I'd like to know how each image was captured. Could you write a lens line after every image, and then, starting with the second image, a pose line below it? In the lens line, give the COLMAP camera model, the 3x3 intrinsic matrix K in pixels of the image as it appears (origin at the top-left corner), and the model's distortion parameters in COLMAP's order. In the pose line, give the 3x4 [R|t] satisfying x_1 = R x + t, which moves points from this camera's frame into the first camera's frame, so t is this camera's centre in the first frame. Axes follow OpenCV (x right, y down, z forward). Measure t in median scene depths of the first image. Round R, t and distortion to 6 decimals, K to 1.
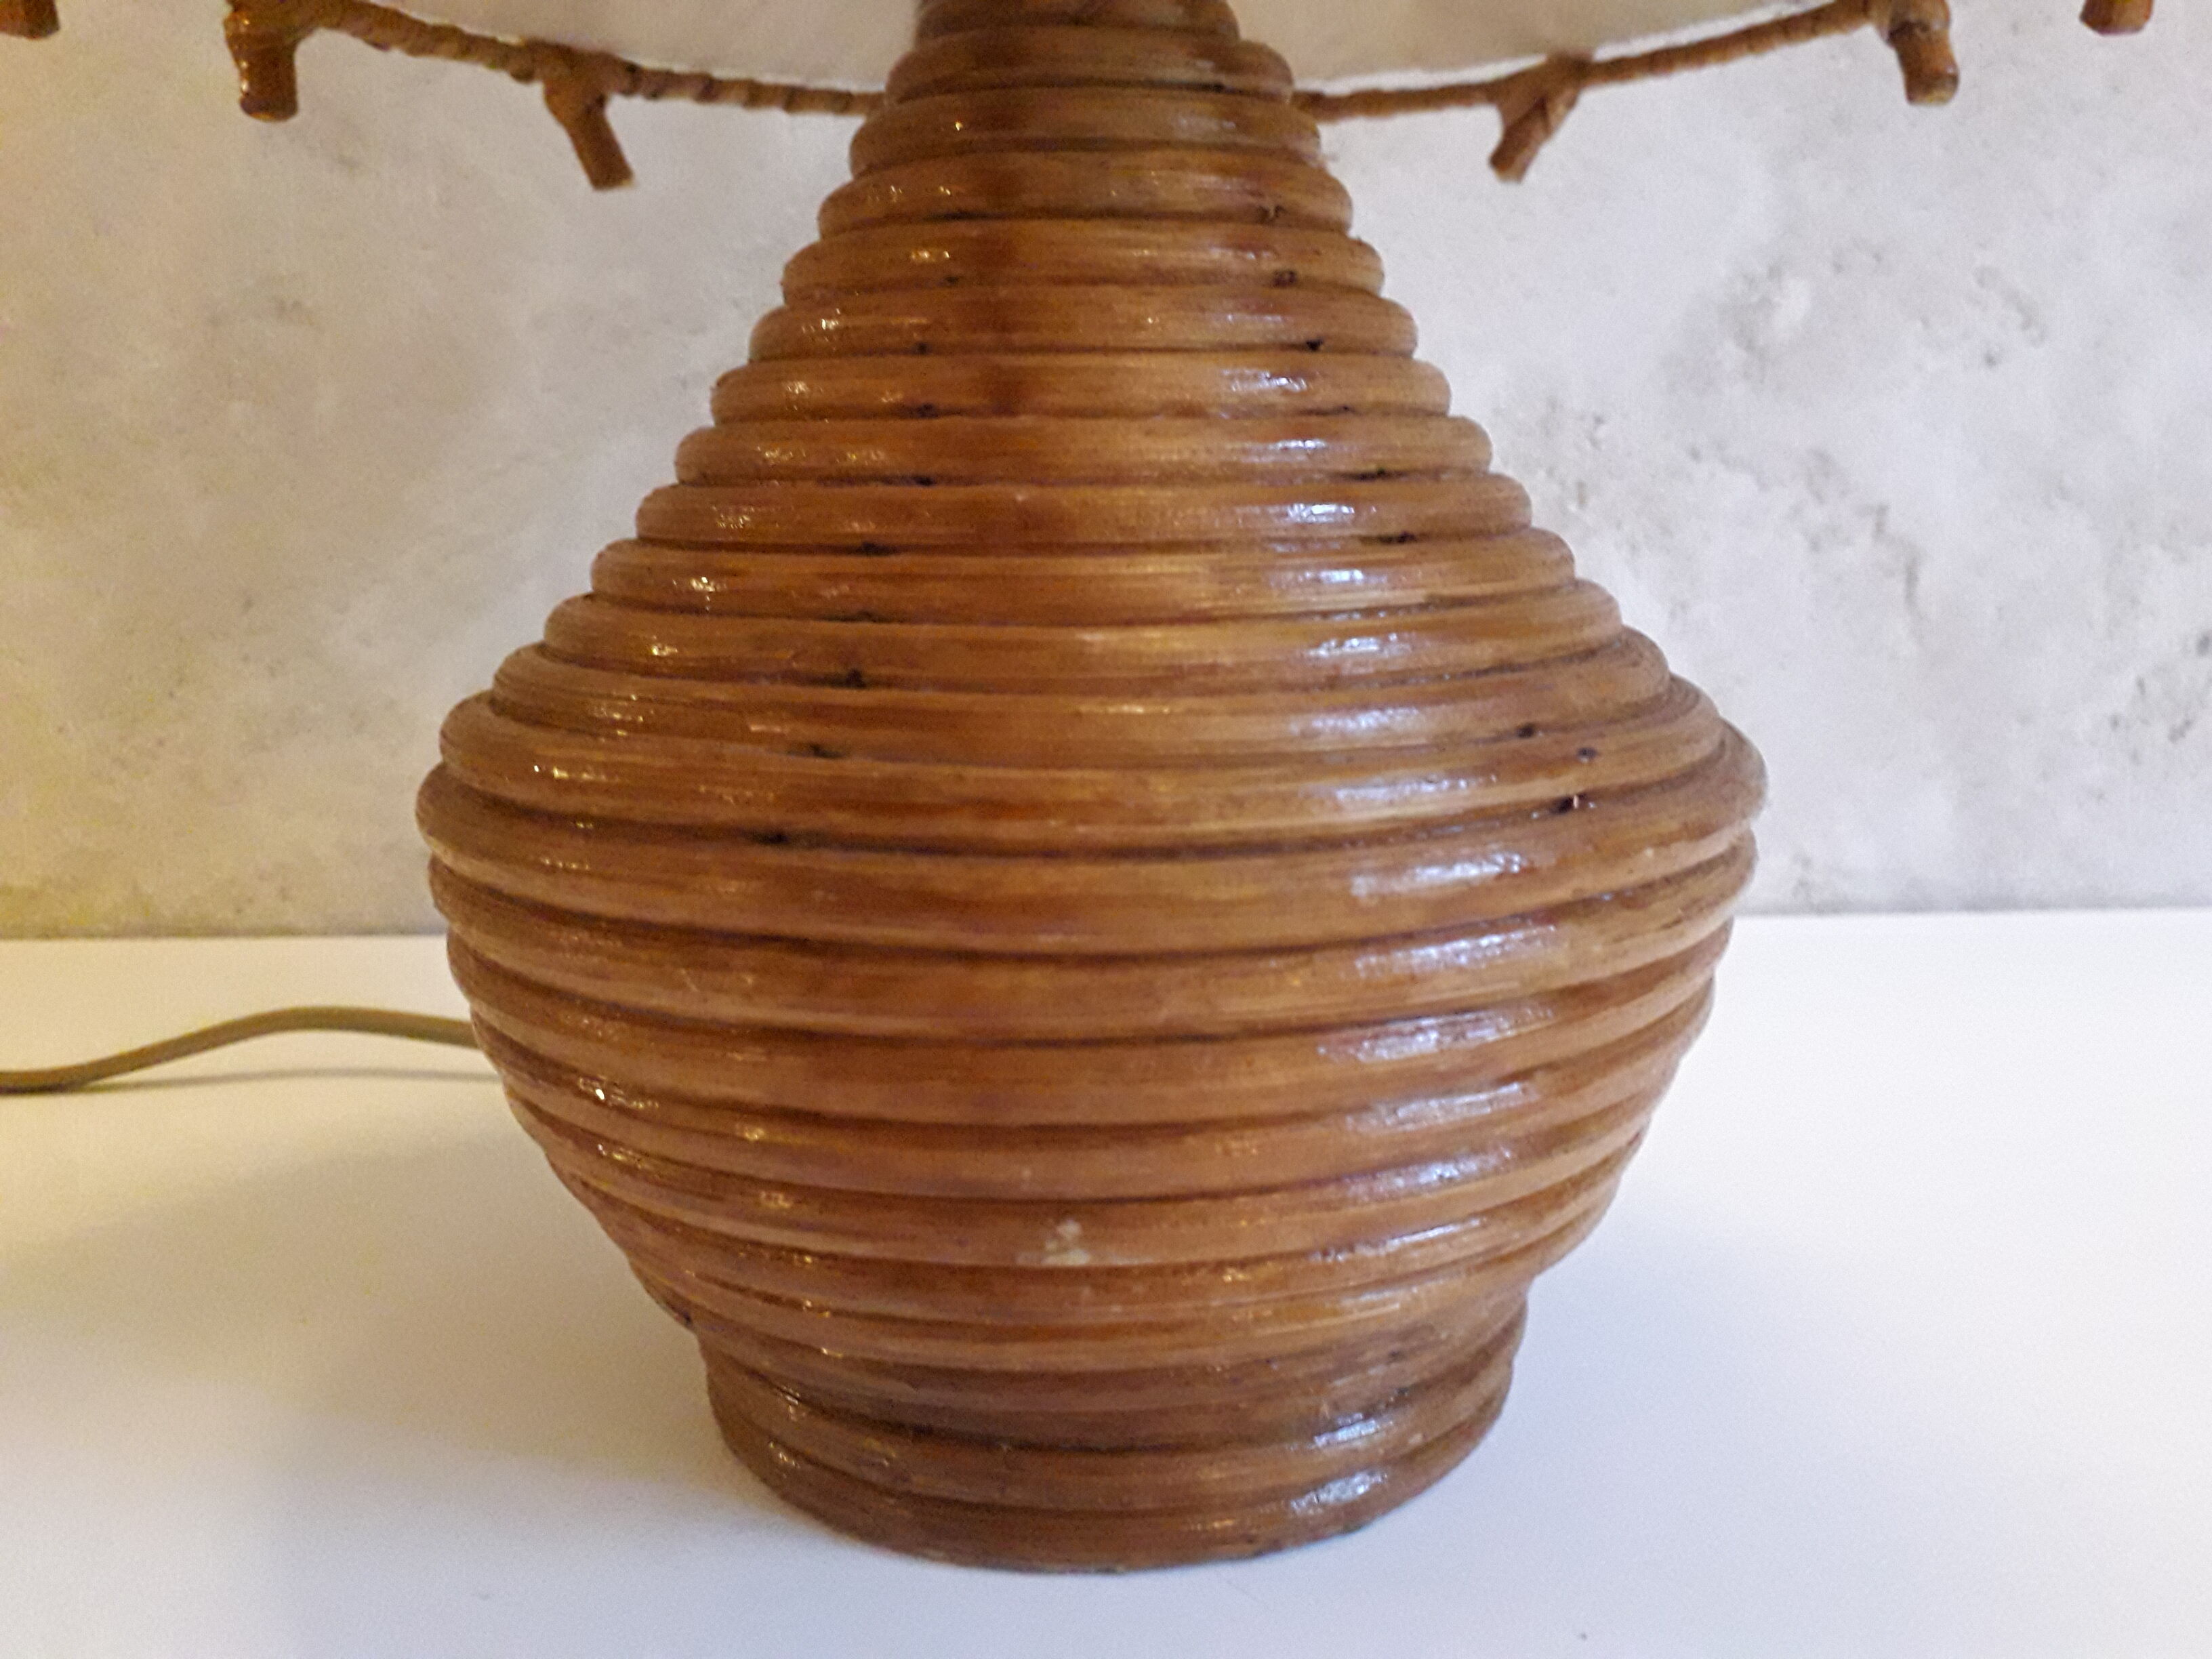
lens RADIAL K [[1795.2, 0, 1106.0], [0, 1795.2, 829.5], [0, 0, 1]] dist [0.104727, -0.239525]
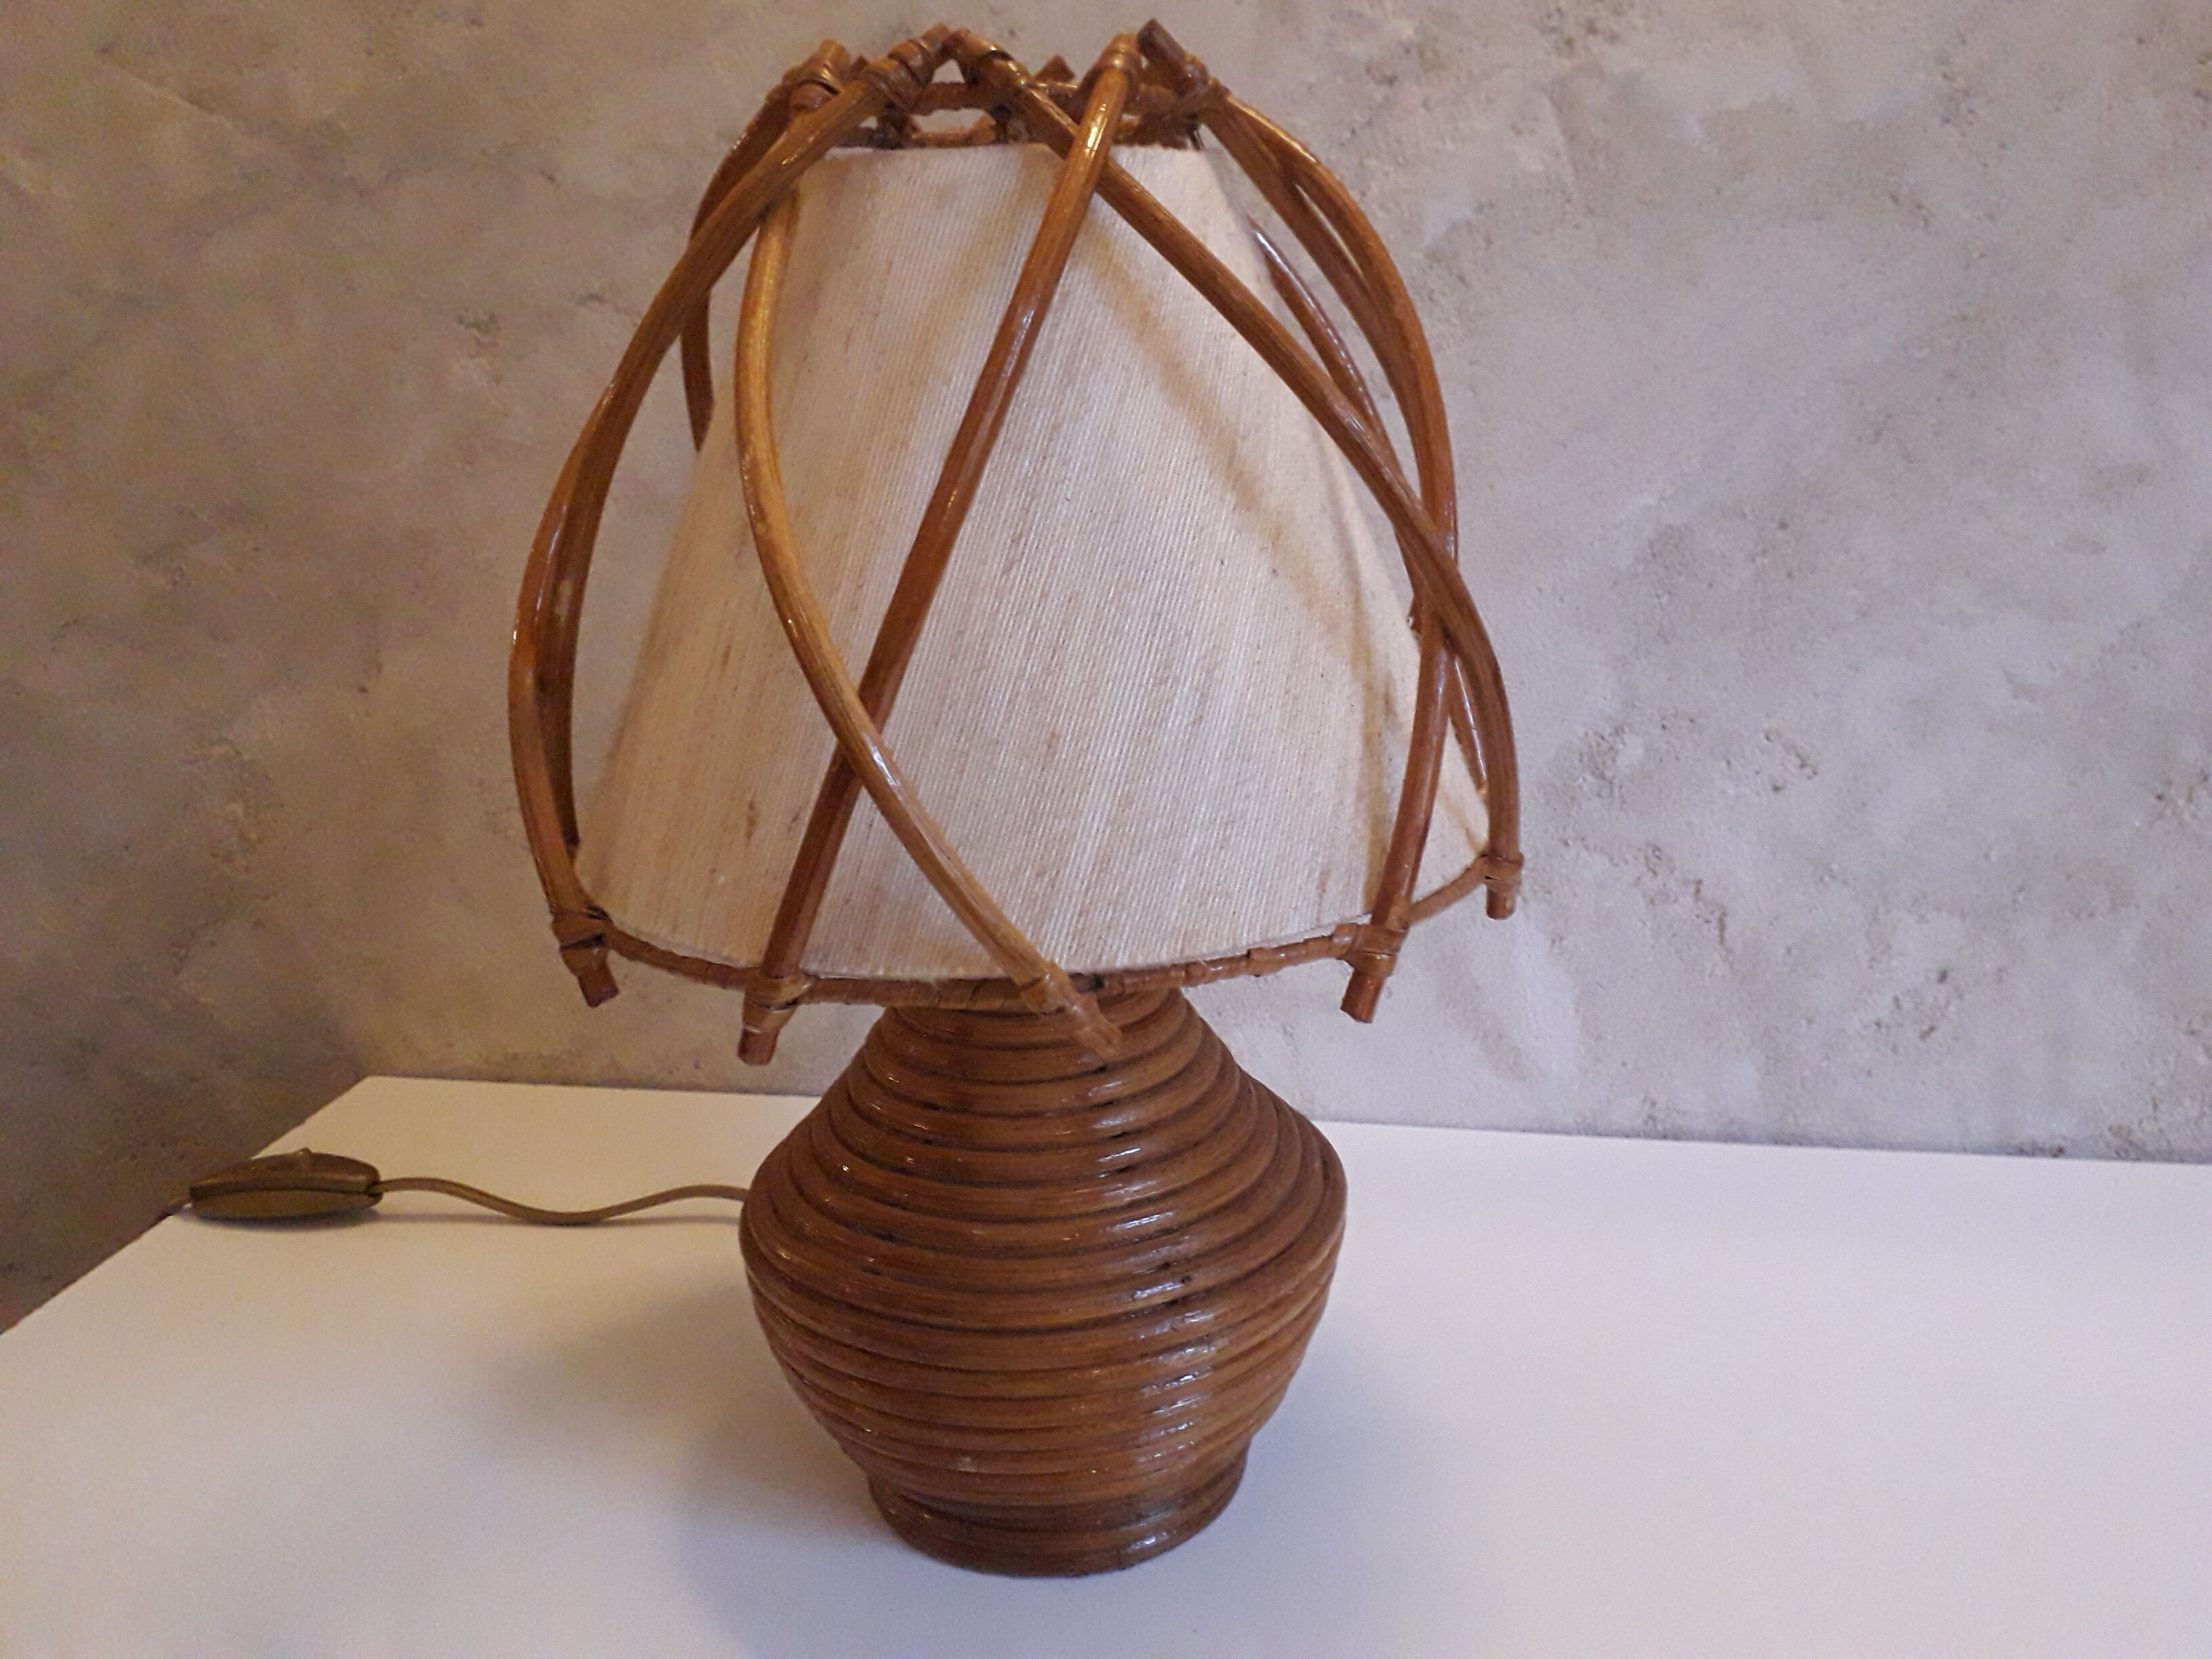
lens RADIAL K [[1795.2, 0, 1106.0], [0, 1795.2, 829.5], [0, 0, 1]] dist [0.104727, -0.239525]
pose [[0.977413, 0.031143, -0.209032, 0.268917], [-0.011688, 0.995535, 0.093671, -0.359157], [0.211016, -0.089112, 0.973412, -0.543395]]
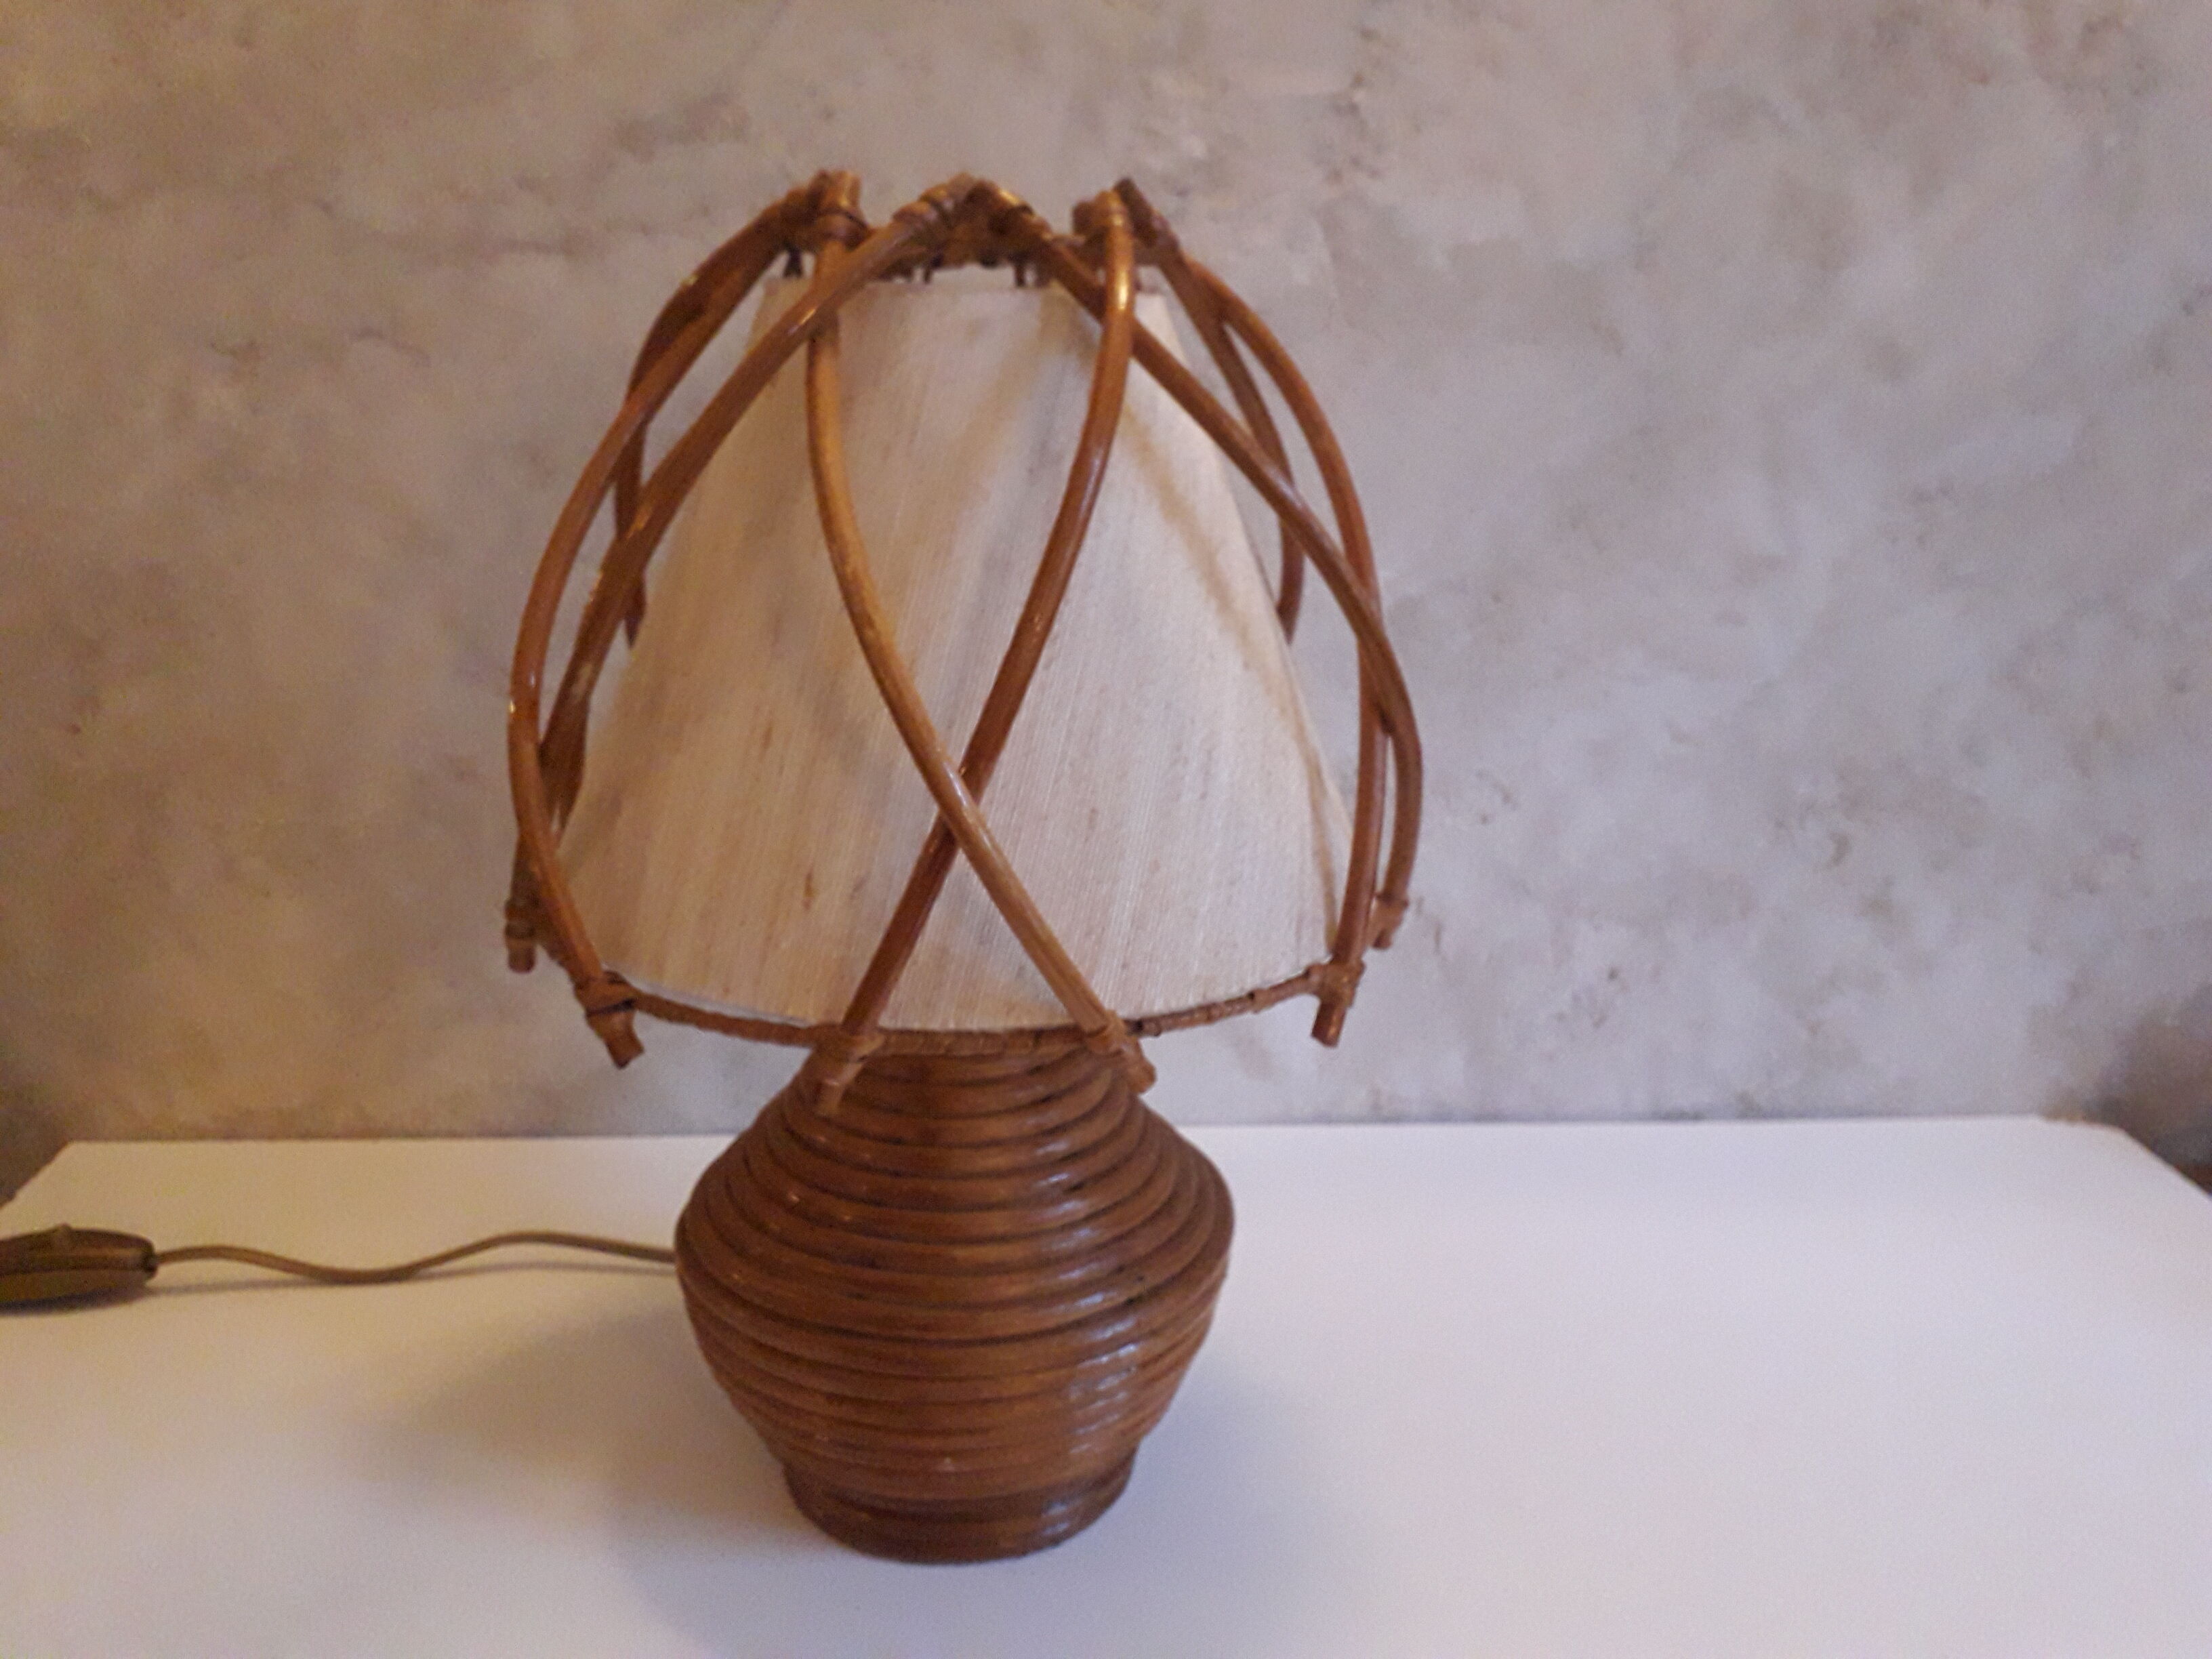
lens RADIAL K [[1818.3, 0, 1095.2], [0, 1818.3, 824.7], [0, 0, 1]] dist [0.138797, -0.291676]
pose [[0.997212, 0.015370, 0.073019, -0.006051], [-0.021978, 0.995647, 0.090572, -0.405703], [-0.071309, -0.091925, 0.993209, -0.697865]]
